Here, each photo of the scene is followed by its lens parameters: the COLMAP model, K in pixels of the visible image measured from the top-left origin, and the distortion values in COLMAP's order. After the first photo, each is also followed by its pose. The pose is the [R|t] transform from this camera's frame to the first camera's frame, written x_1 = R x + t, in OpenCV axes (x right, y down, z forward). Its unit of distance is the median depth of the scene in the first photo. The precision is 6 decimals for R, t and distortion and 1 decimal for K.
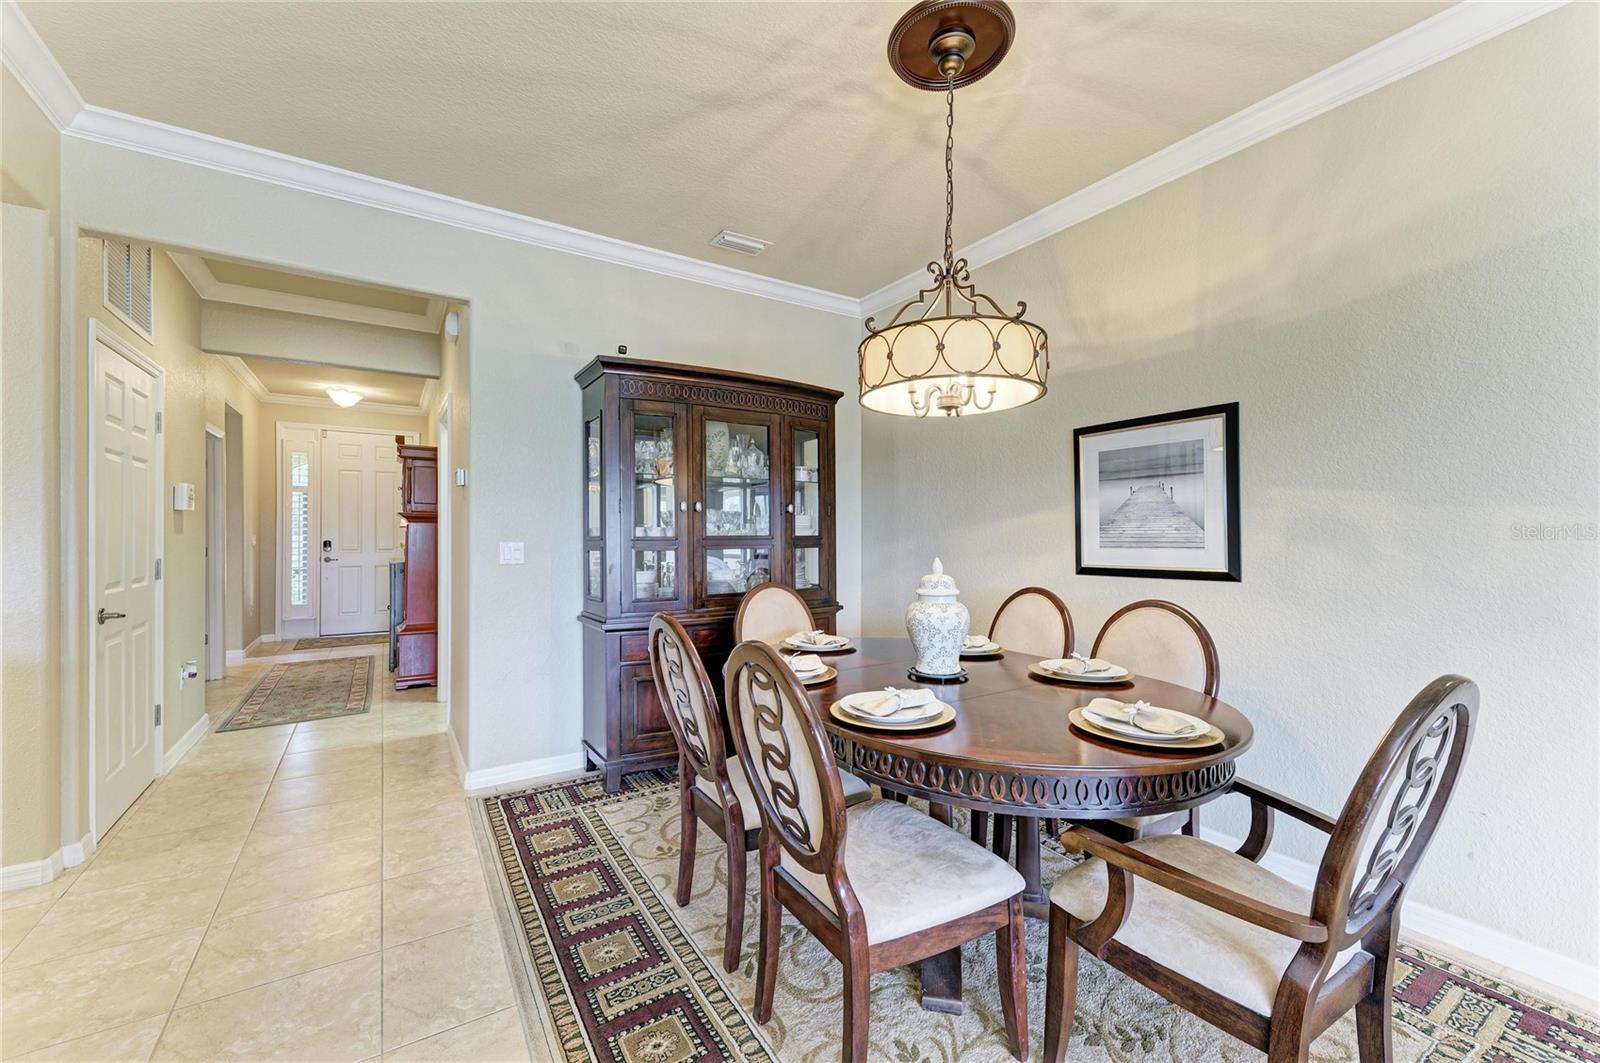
lens RADIAL K [[653.0, 0, 800.0], [0, 653.0, 531.5], [0, 0, 1]] dist [0.012049, 0.000005]
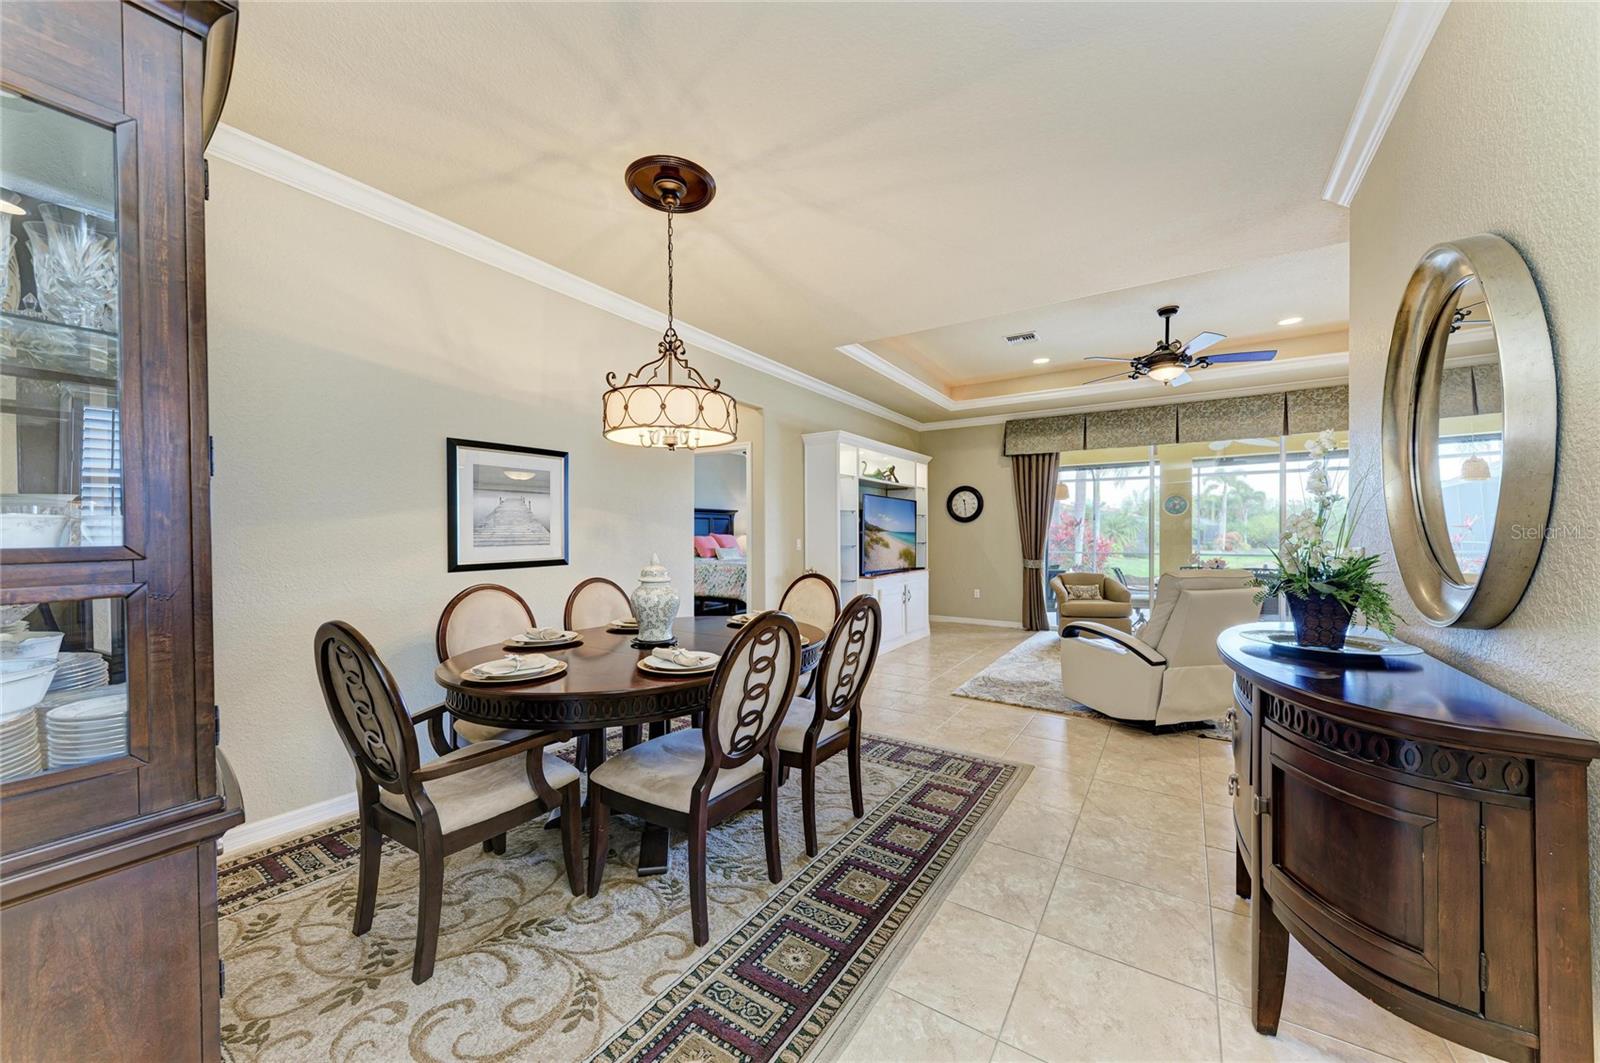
lens RADIAL K [[565.9, 0, 809.1], [0, 565.9, 533.6], [0, 0, 1]] dist [0.027035, 0.000040]
pose [[-0.412517, -0.002825, 0.910946, -0.641838], [-0.003568, 0.999993, 0.001485, -0.002143], [-0.910943, -0.002638, -0.412524, 0.791836]]
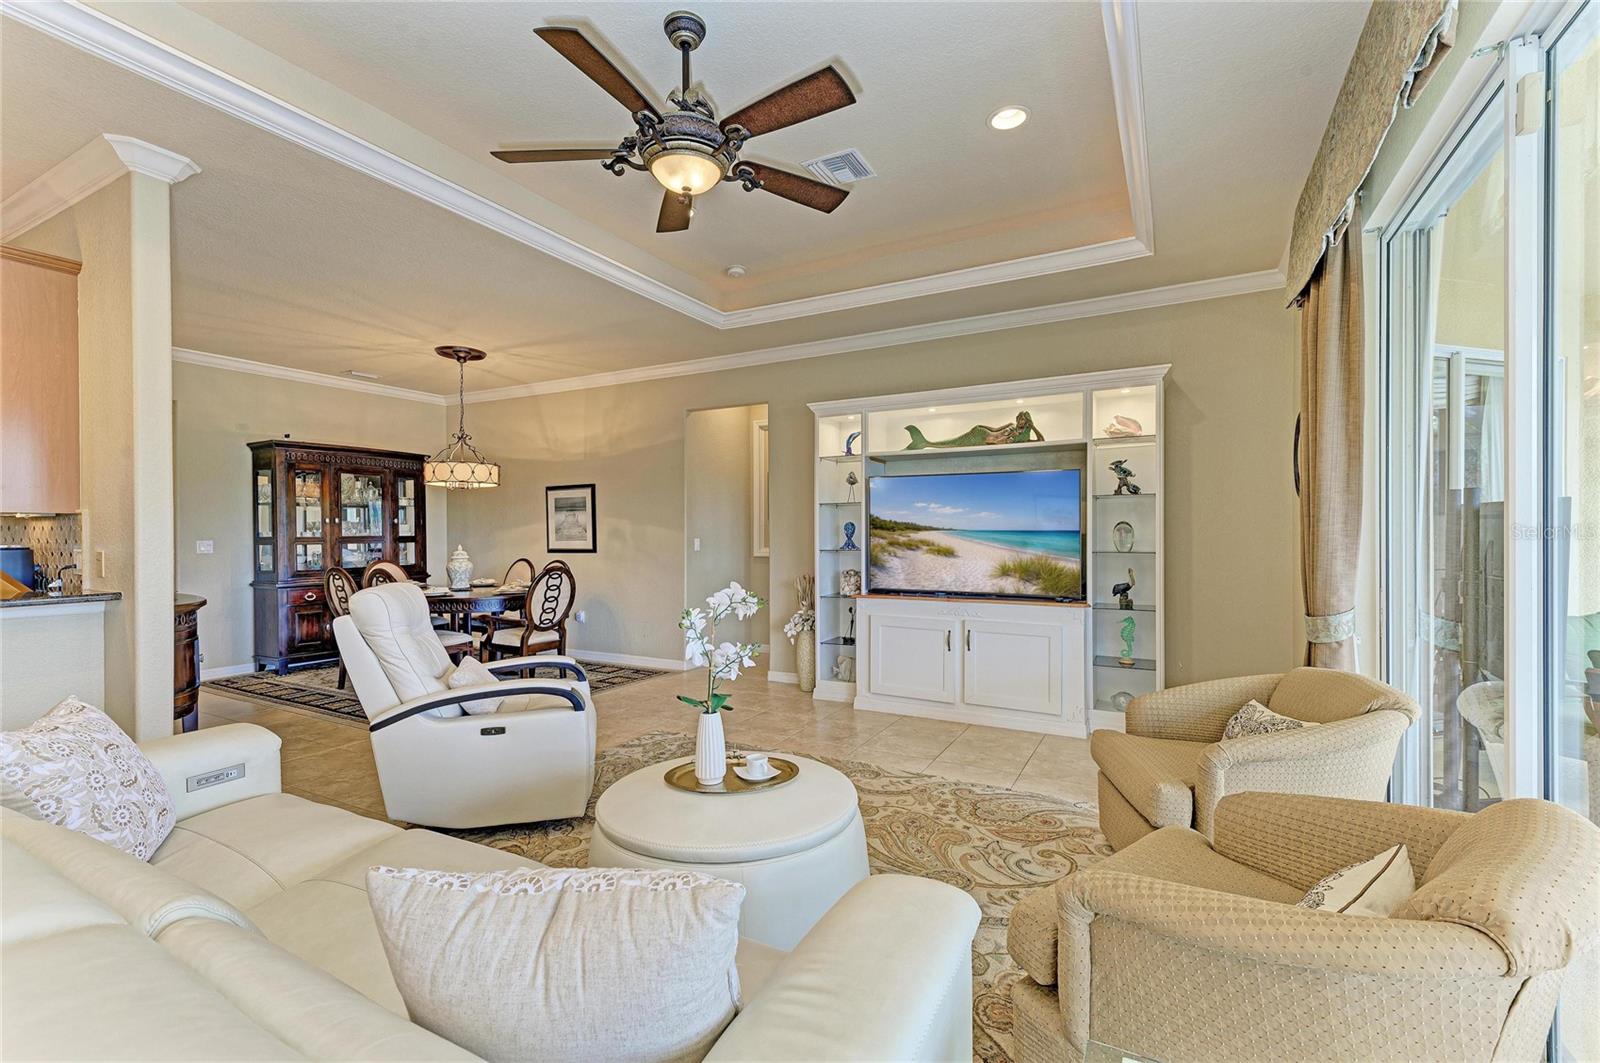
lens RADIAL K [[687.3, 0, 802.0], [0, 687.3, 538.1], [0, 0, 1]] dist [0.016757, 0.000101]
pose [[0.873857, -0.008073, 0.486116, 0.041746], [0.002414, 0.999922, 0.012267, -0.009579], [-0.486177, -0.009547, 0.873808, -1.353864]]
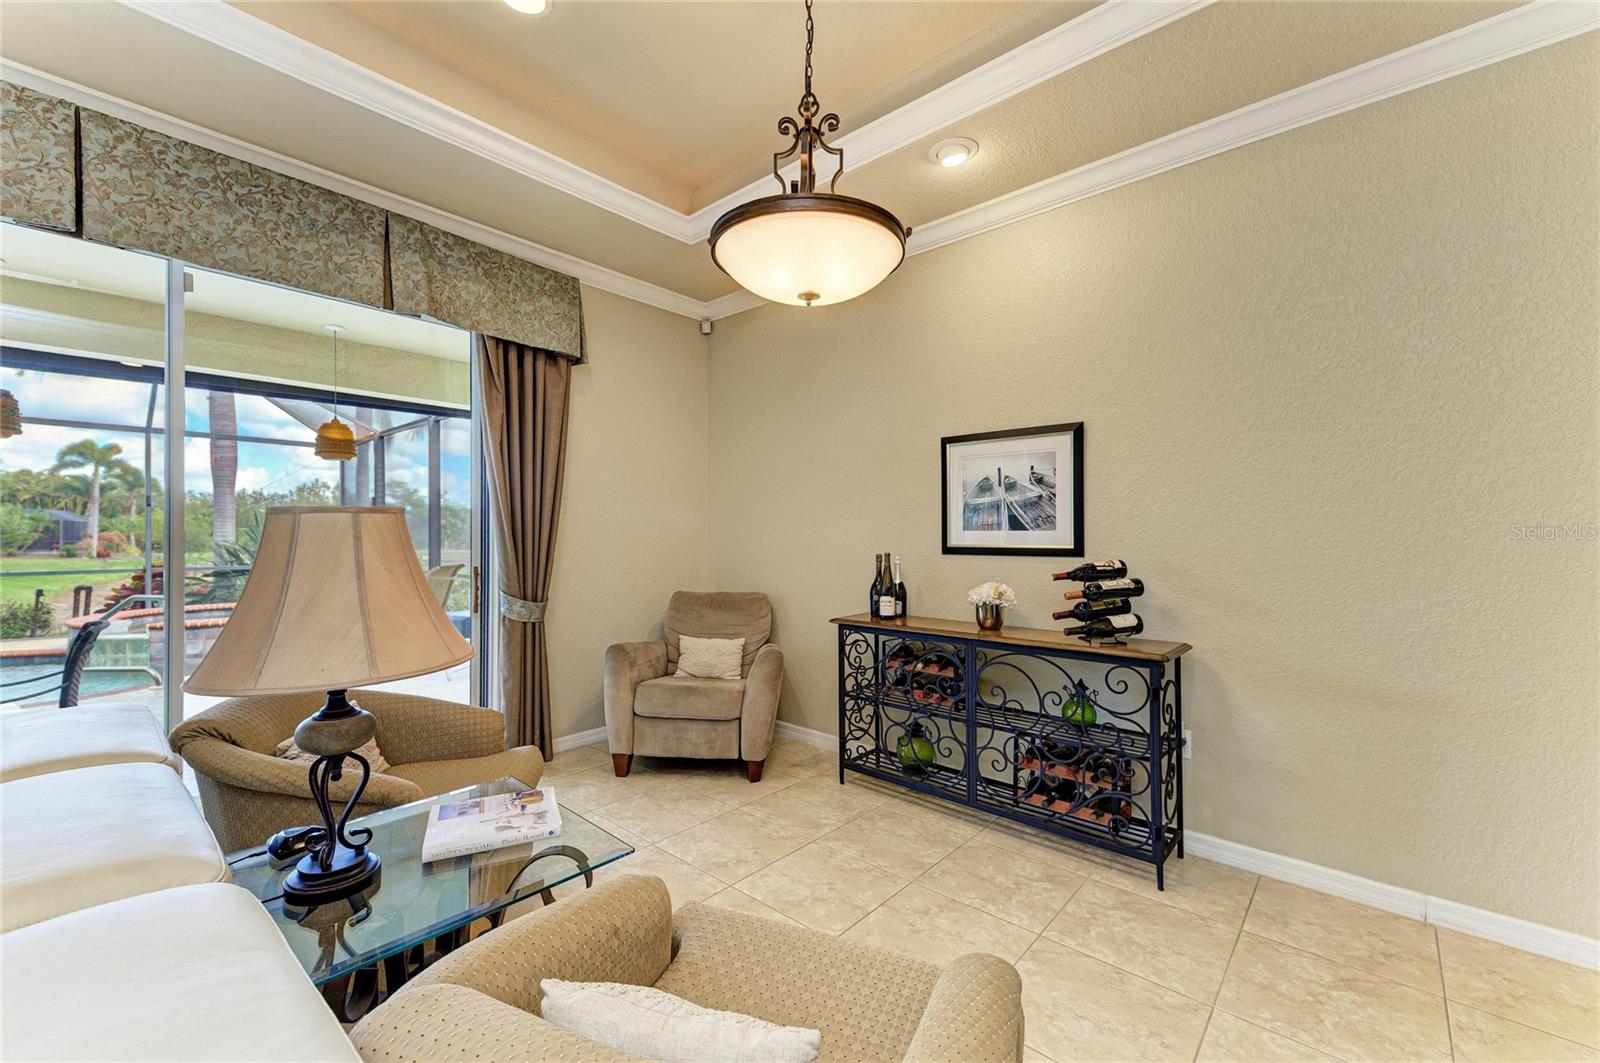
lens RADIAL K [[653.0, 0, 800.0], [0, 653.0, 531.5], [0, 0, 1]] dist [0.012049, 0.000005]
pose [[-0.960403, -0.005387, -0.278564, -0.382709], [-0.003018, 0.999956, -0.008933, -0.003799], [0.278600, -0.007738, -0.960376, -0.586106]]
